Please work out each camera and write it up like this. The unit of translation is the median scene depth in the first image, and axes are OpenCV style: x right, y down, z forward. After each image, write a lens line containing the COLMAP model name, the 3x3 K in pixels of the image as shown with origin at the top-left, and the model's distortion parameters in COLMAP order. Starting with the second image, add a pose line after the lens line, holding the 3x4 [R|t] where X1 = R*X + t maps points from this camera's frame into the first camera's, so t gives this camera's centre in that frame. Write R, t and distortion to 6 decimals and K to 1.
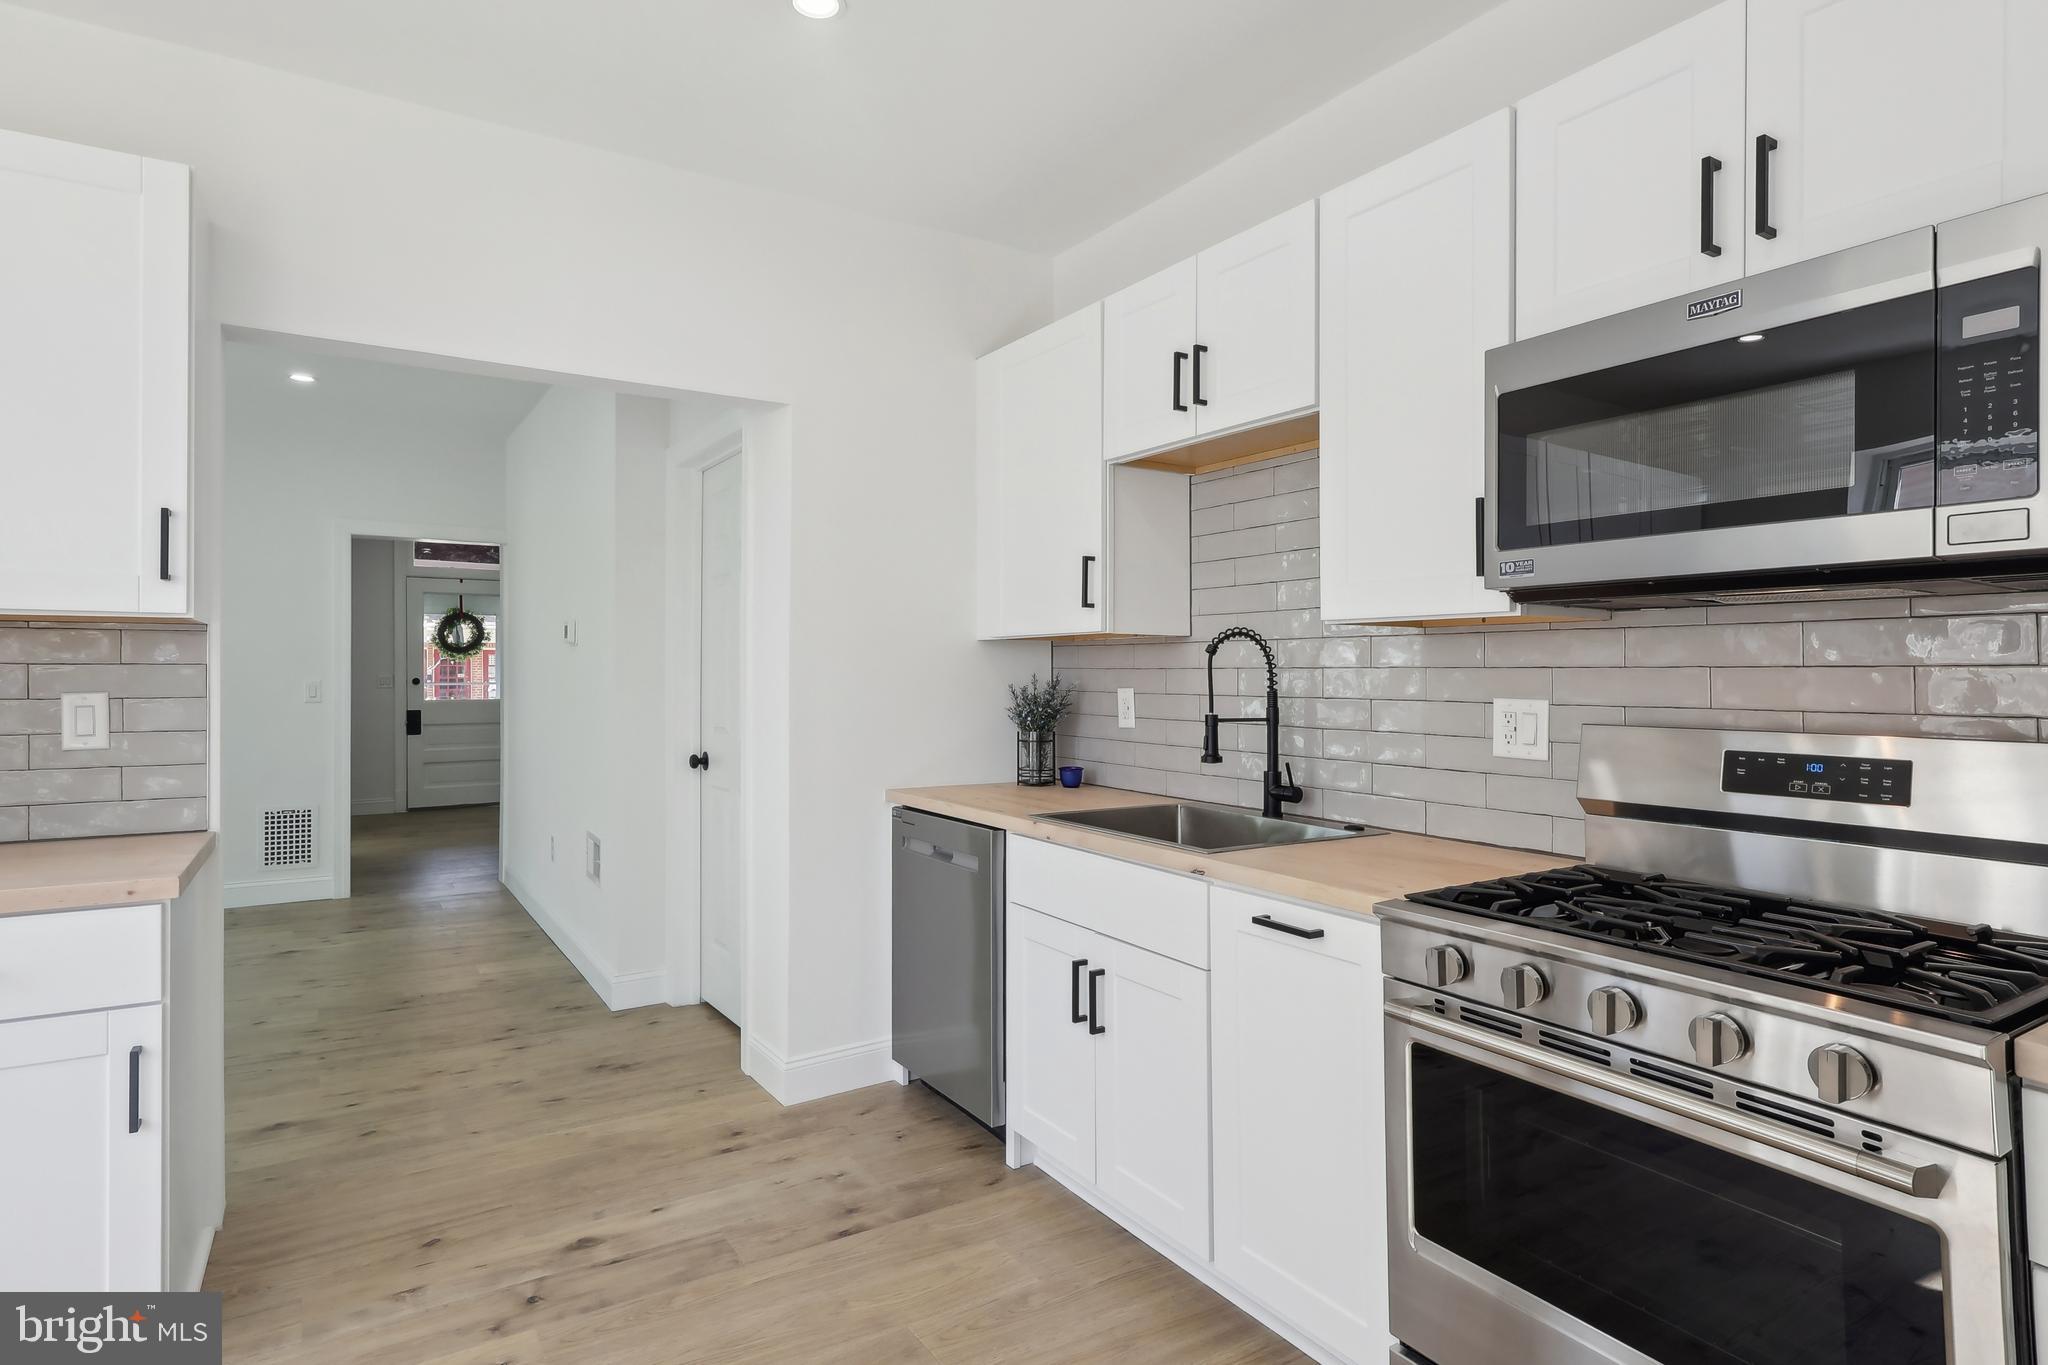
lens RADIAL K [[1107.5, 0, 1023.3], [0, 1107.5, 683.0], [0, 0, 1]] dist [0.013216, 0.001494]
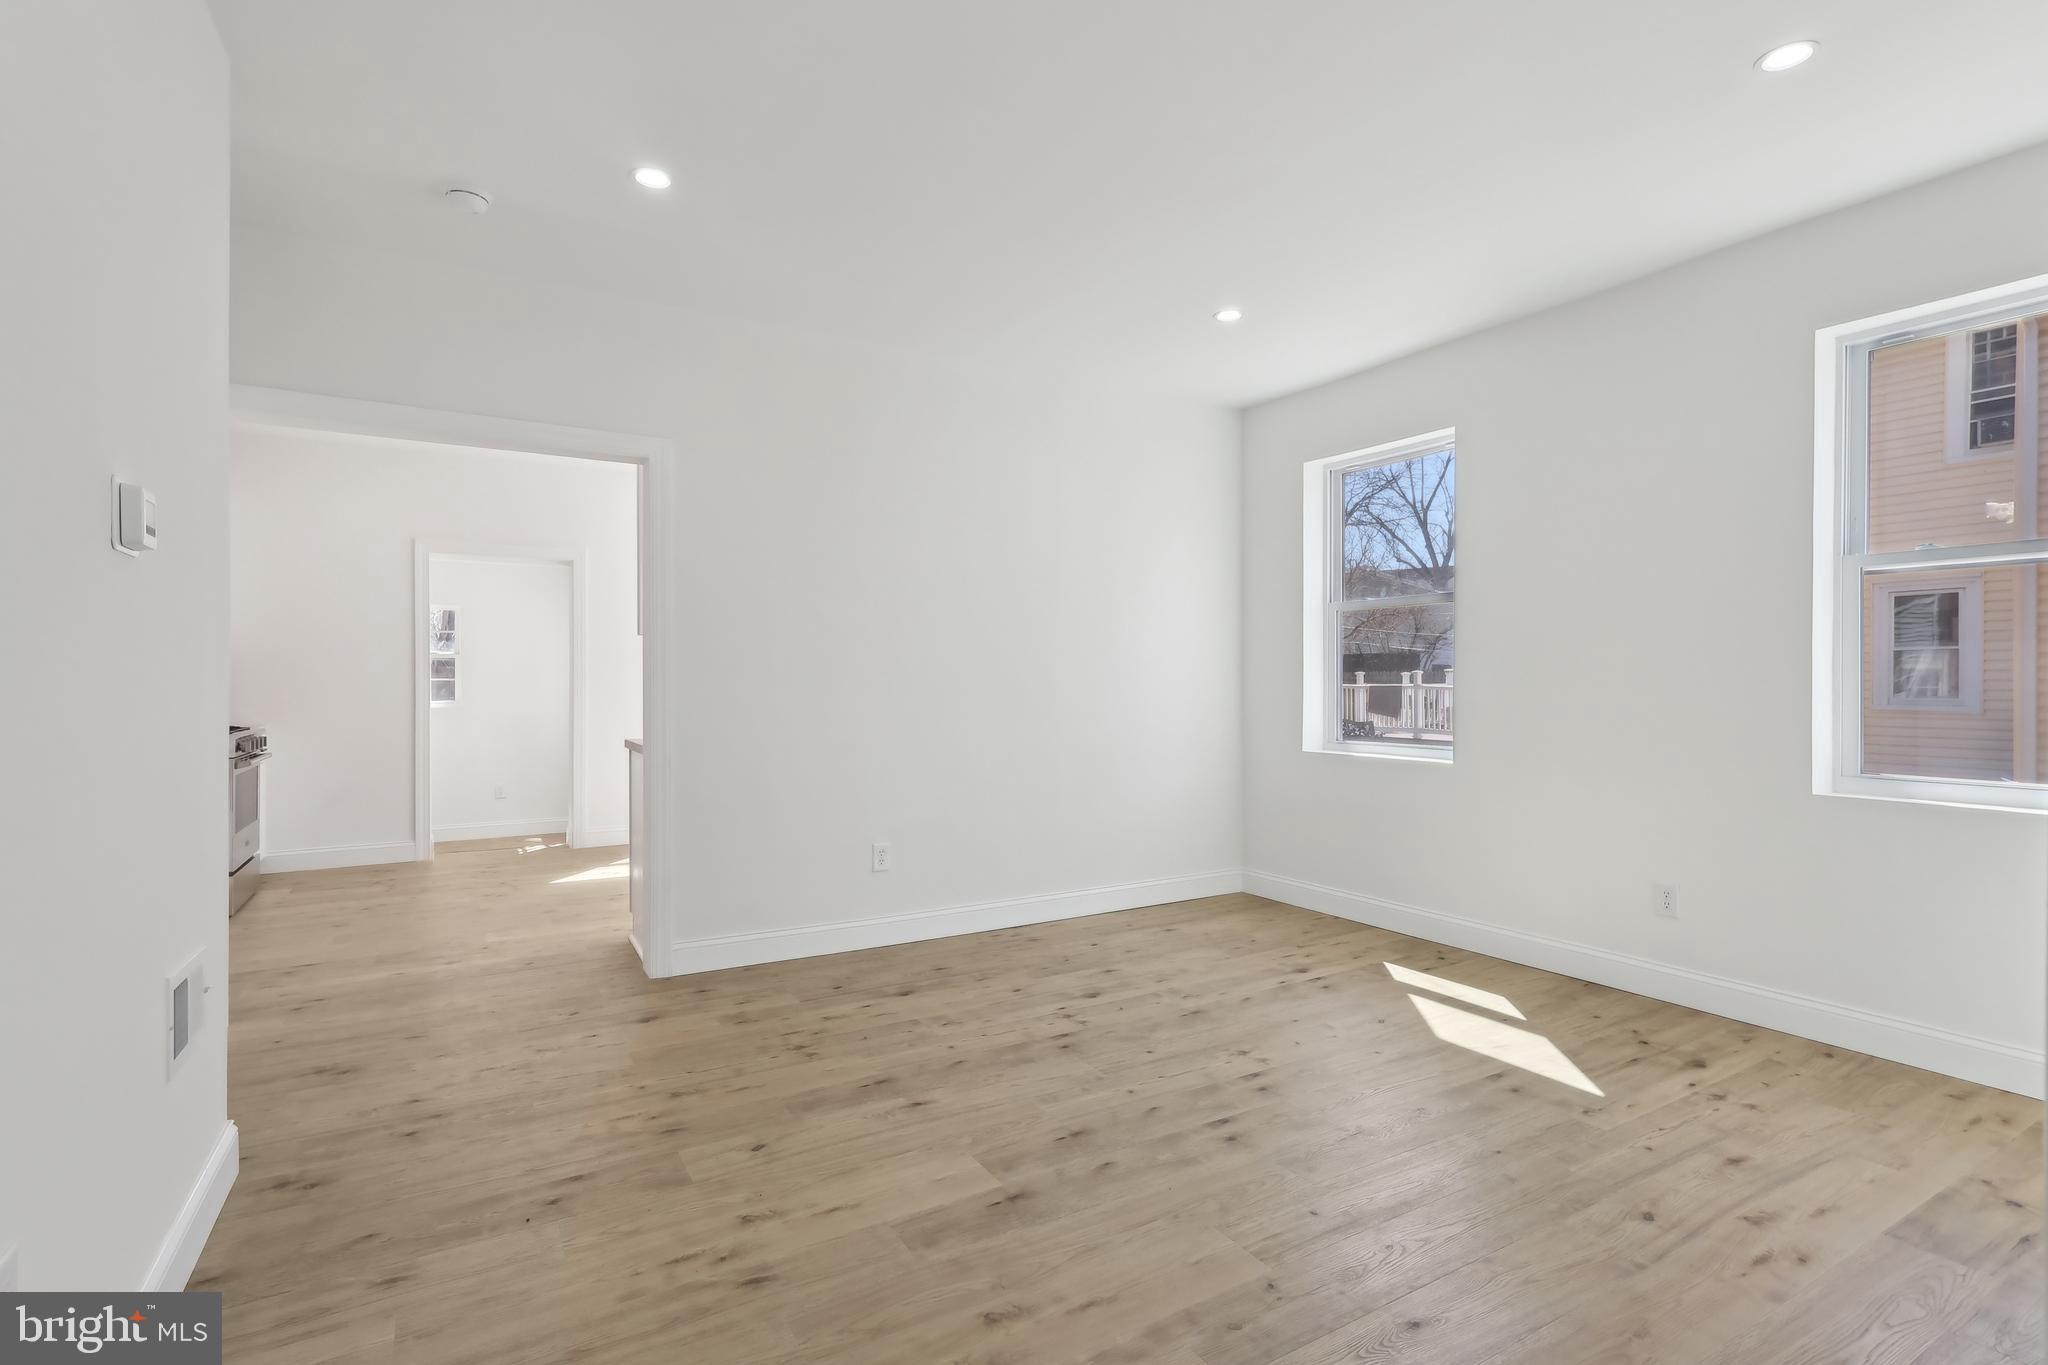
lens RADIAL K [[957.0, 0, 1020.1], [0, 957.0, 677.3], [0, 0, 1]] dist [-0.003113, -0.000386]
pose [[-0.999341, 0.001008, 0.036289, -1.351733], [0.001460, 0.999922, 0.012426, 0.009873], [-0.036274, 0.012470, -0.999264, 2.461543]]
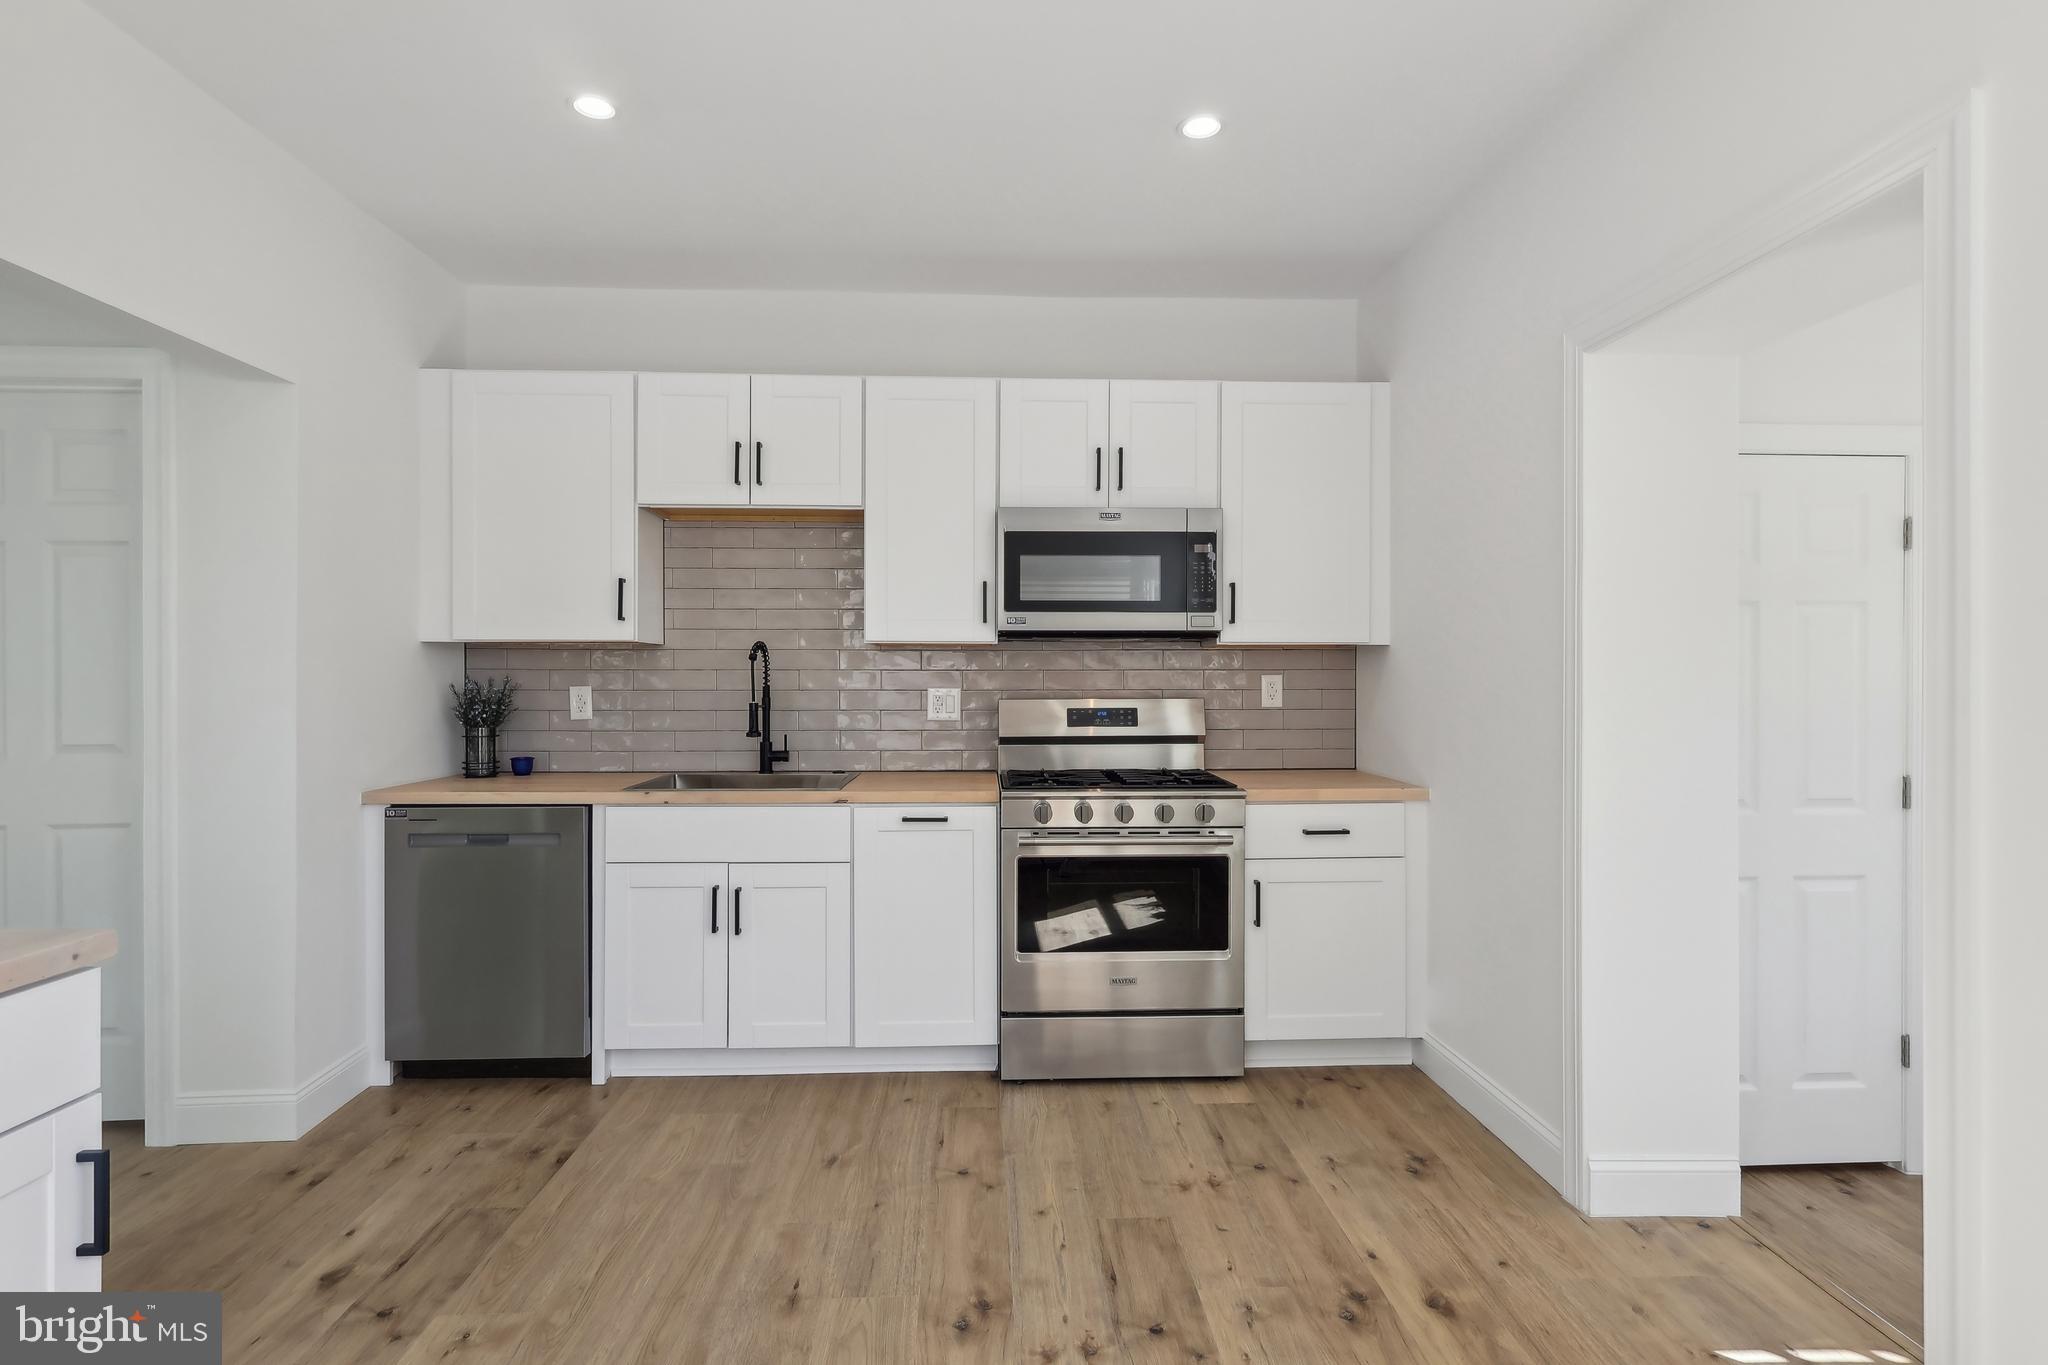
lens RADIAL K [[1030.9, 0, 1024.2], [0, 1030.9, 686.2], [0, 0, 1]] dist [0.013658, -0.002778]
pose [[0.494004, -0.011826, 0.869379, -0.836064], [0.008654, 0.999925, 0.008685, -0.000956], [-0.869416, 0.003234, 0.494070, 0.050359]]
